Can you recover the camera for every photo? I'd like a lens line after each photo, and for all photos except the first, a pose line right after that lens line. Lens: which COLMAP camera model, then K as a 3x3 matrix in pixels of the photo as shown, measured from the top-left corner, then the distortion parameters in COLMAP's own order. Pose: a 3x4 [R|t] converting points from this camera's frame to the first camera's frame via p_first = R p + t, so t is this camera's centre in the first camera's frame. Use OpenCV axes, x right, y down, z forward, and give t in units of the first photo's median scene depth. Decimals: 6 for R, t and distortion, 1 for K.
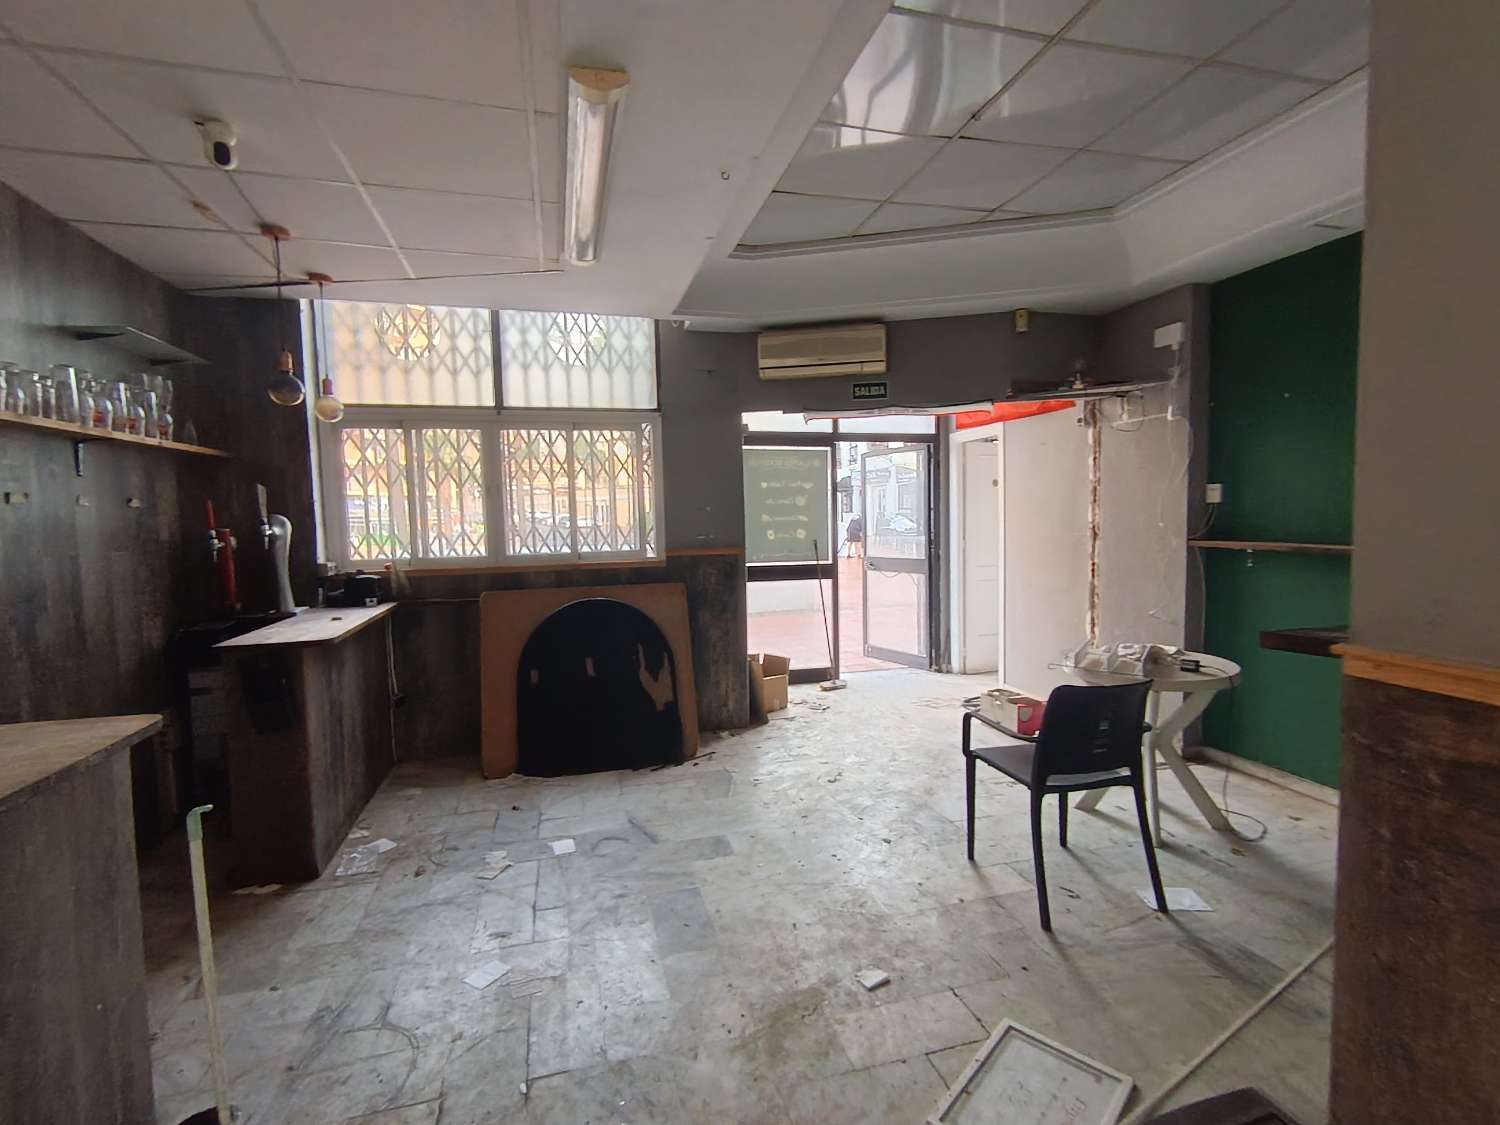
lens RADIAL K [[720.9, 0, 746.9], [0, 720.9, 560.0], [0, 0, 1]] dist [0.004995, -0.001780]
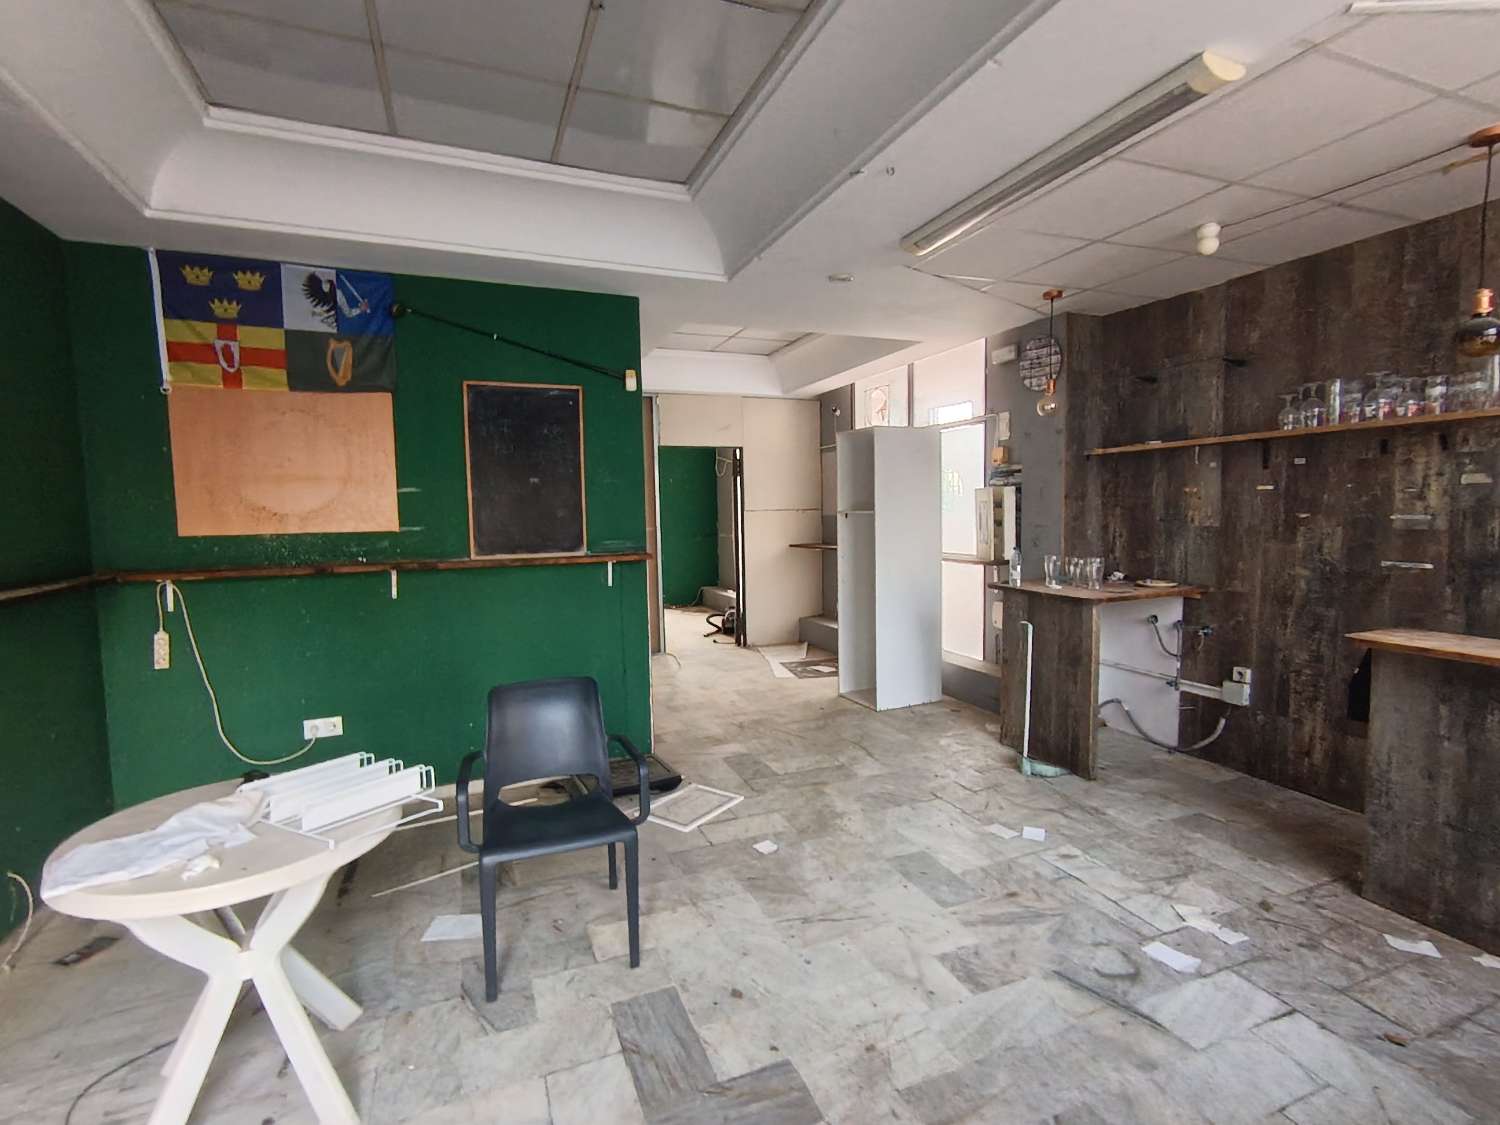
lens RADIAL K [[720.9, 0, 744.7], [0, 720.9, 566.0], [0, 0, 1]] dist [0.004995, -0.001780]
pose [[-0.992491, 0.047678, -0.112647, 0.235203], [0.031593, 0.989578, 0.140489, -0.114257], [0.118171, 0.135875, -0.983653, 1.565400]]
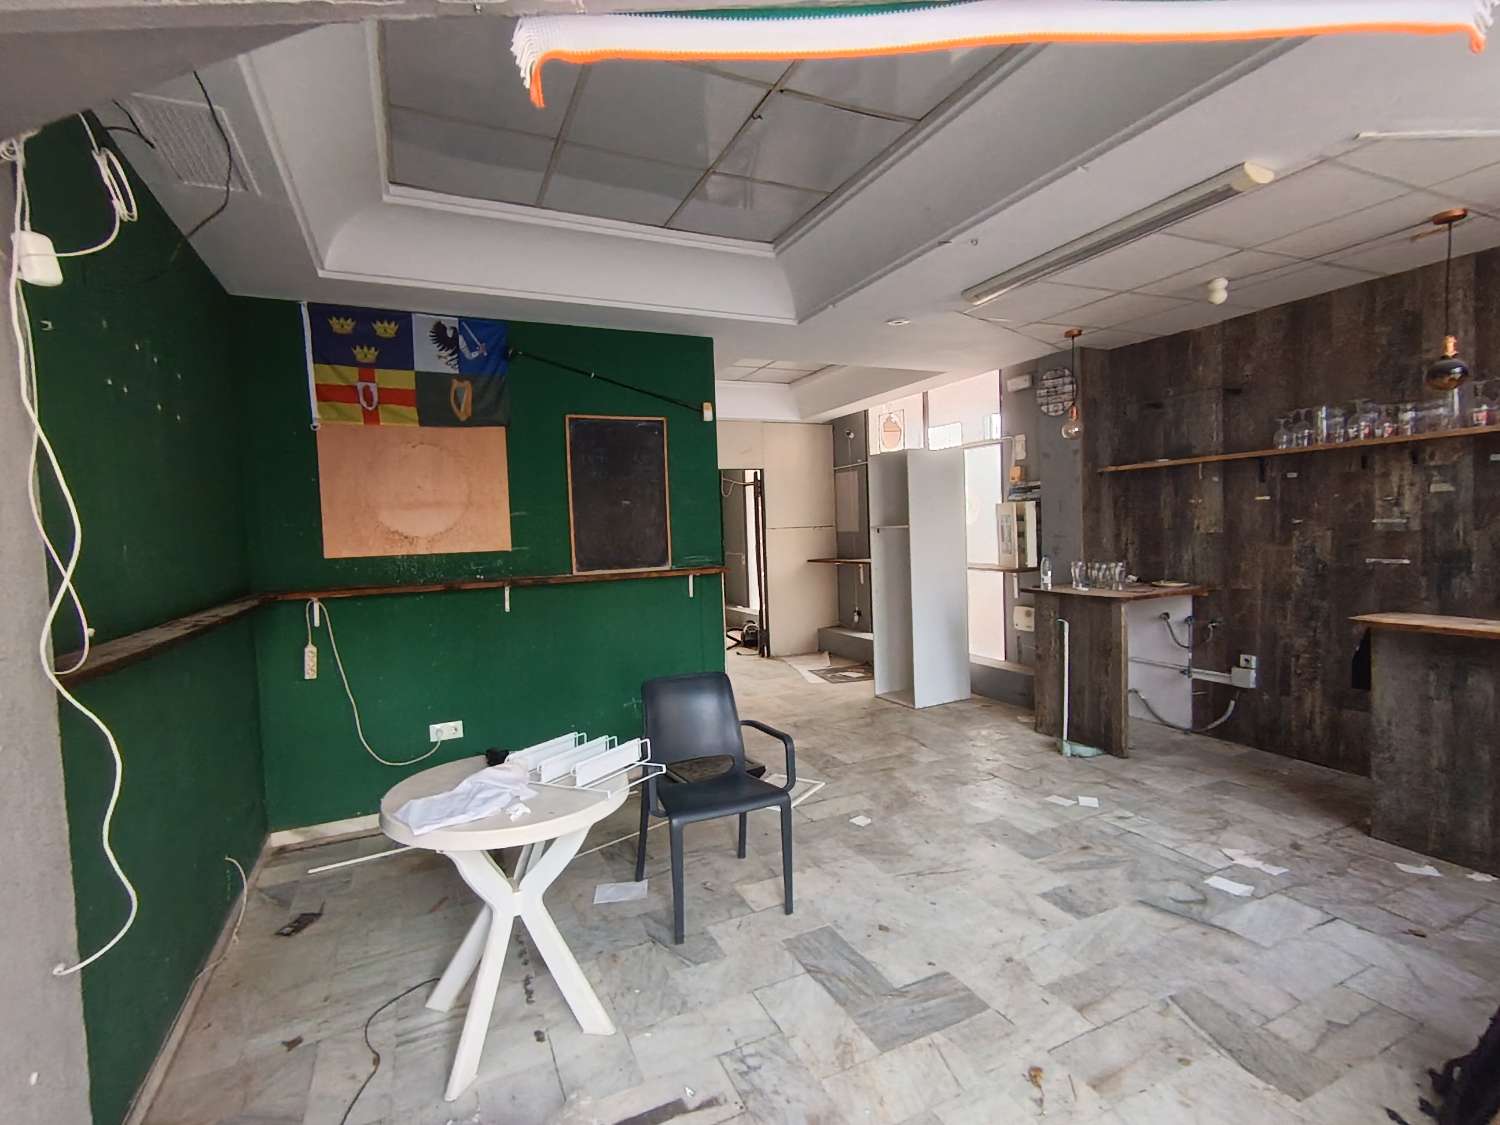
lens RADIAL K [[720.9, 0, 747.4], [0, 720.9, 567.0], [0, 0, 1]] dist [0.004995, -0.001780]
pose [[-0.984455, 0.065924, -0.162798, 0.437628], [0.047267, 0.992132, 0.115931, -0.123491], [0.169159, 0.106434, -0.979825, 1.673116]]
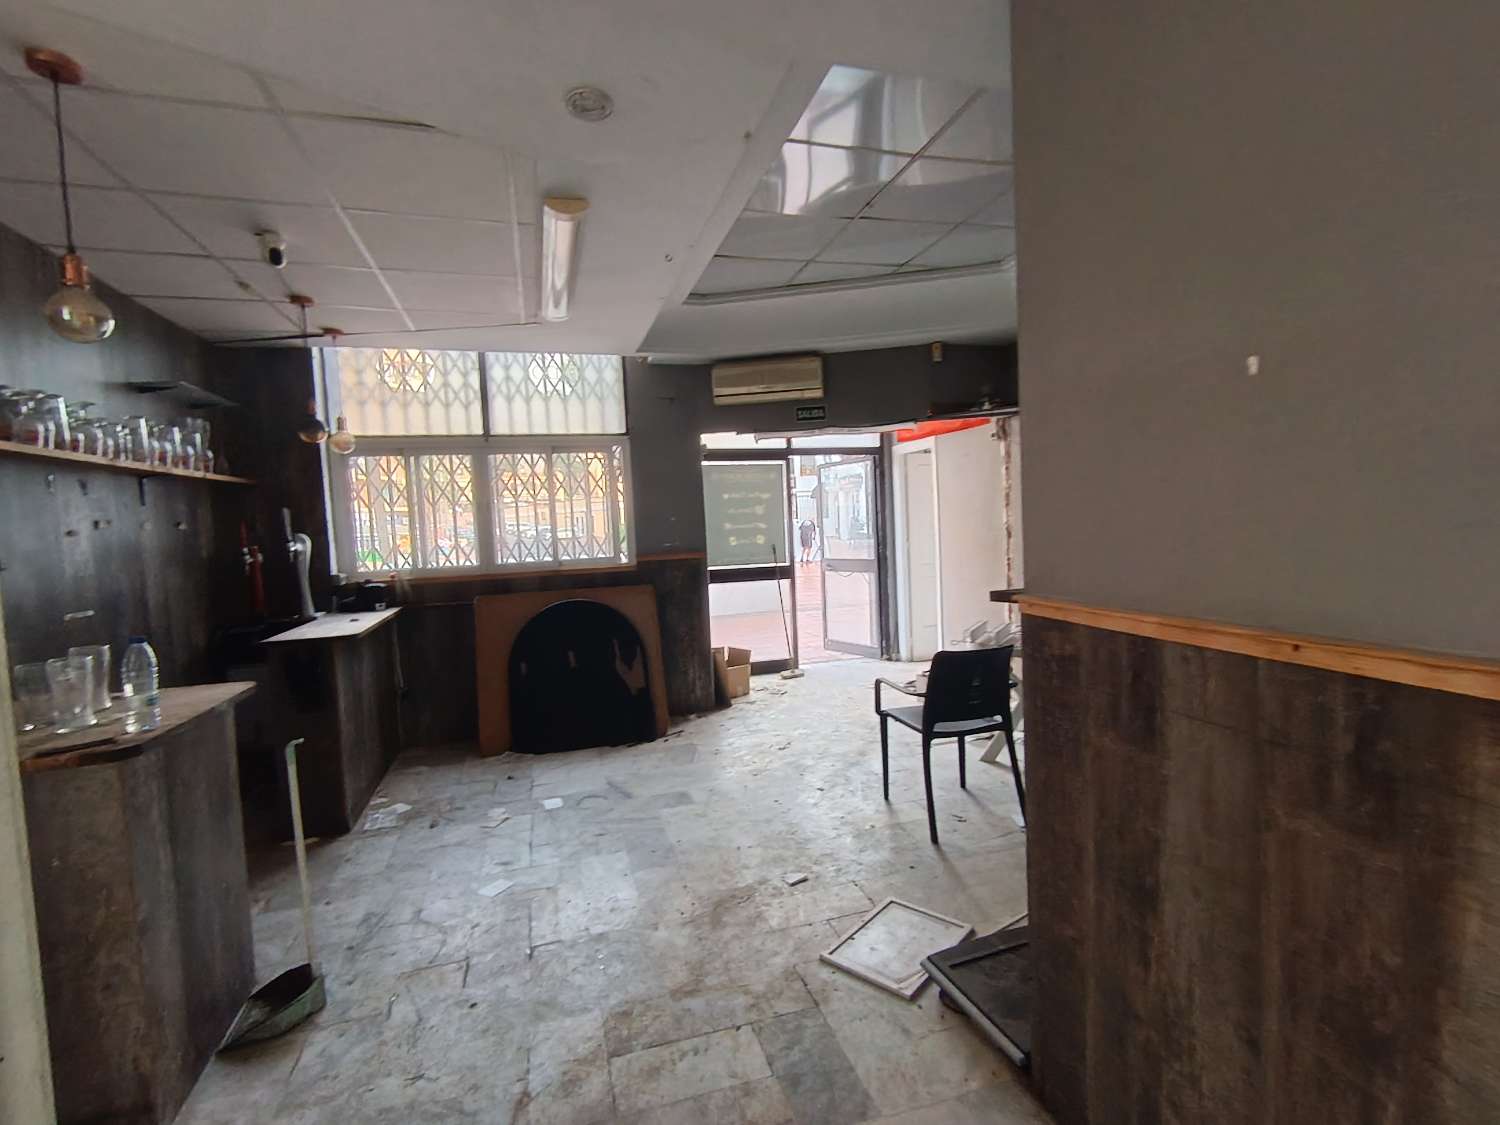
lens RADIAL K [[720.9, 0, 750.6], [0, 720.9, 561.6], [0, 0, 1]] dist [0.004995, -0.001780]
pose [[0.999260, -0.025275, 0.028977, 0.048432], [0.025496, 0.999648, -0.007286, 0.011239], [-0.028783, 0.008020, 0.999554, -0.205738]]
